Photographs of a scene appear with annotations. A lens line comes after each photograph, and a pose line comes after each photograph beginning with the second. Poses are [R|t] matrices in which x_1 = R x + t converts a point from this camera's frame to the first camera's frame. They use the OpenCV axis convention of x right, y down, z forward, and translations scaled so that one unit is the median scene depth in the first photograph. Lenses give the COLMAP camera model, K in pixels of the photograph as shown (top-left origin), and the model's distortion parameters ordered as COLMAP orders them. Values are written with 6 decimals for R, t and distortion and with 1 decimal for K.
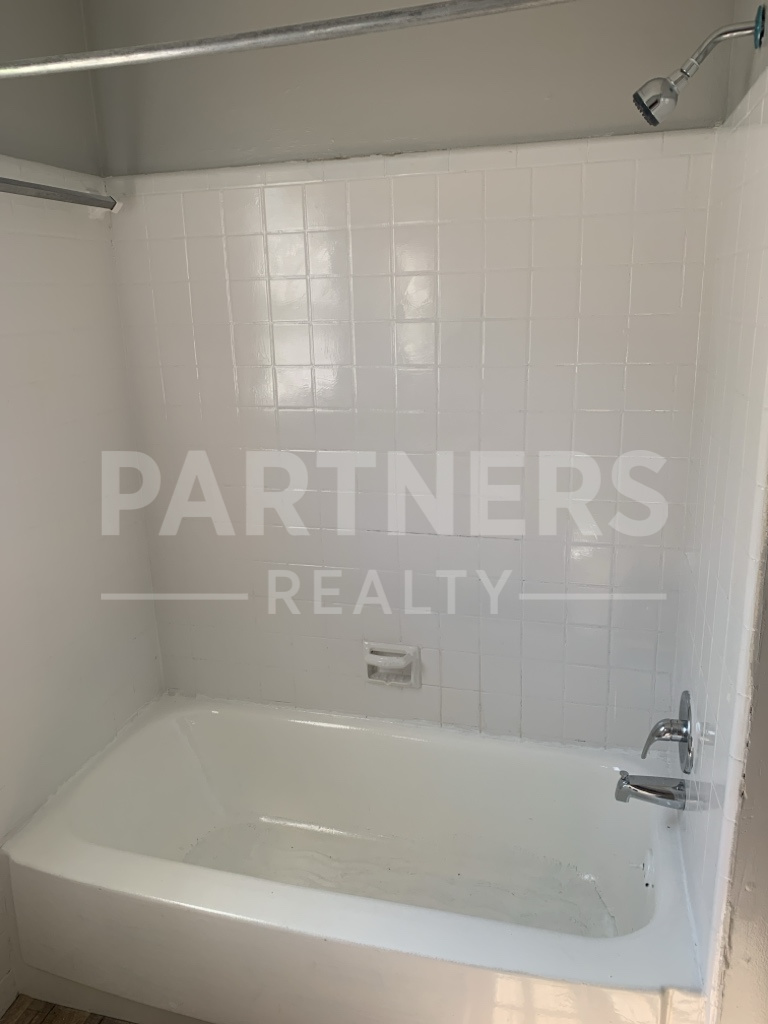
lens RADIAL K [[777.3, 0, 384.1], [0, 777.3, 511.5], [0, 0, 1]] dist [0.022499, 0.000655]
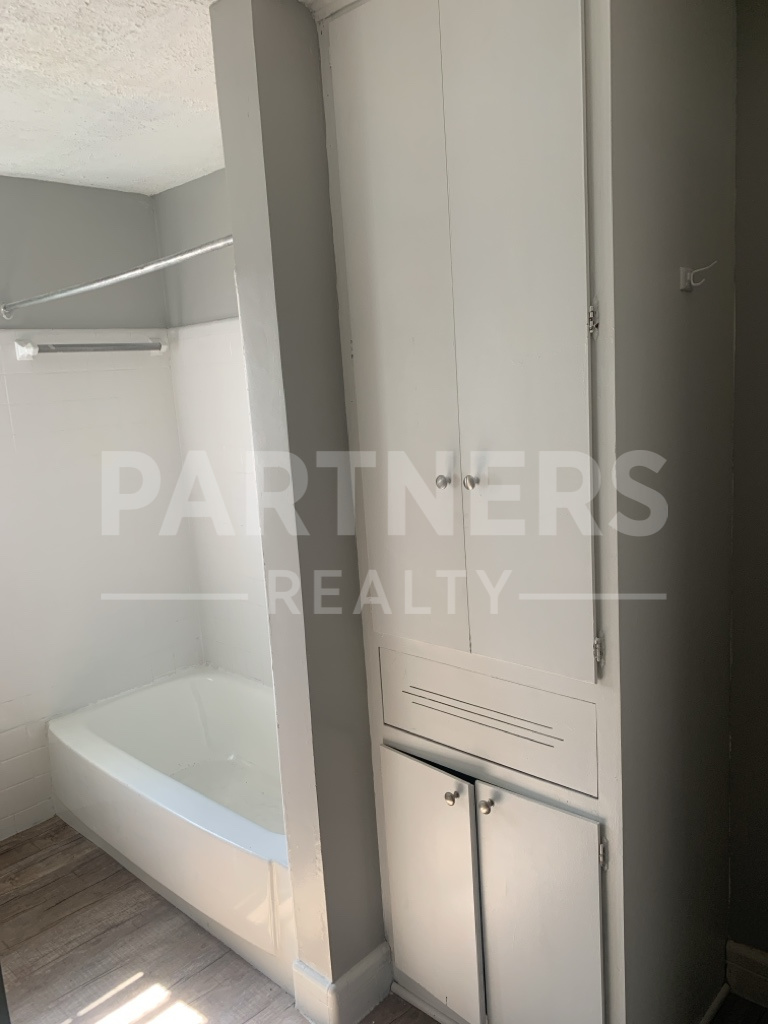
lens RADIAL K [[777.3, 0, 384.9], [0, 777.3, 514.8], [0, 0, 1]] dist [0.022499, 0.000655]
pose [[0.877366, 0.038755, -0.478254, 0.835215], [-0.075394, 0.995486, -0.057643, 0.014969], [0.473861, 0.086631, 0.876328, -0.171253]]
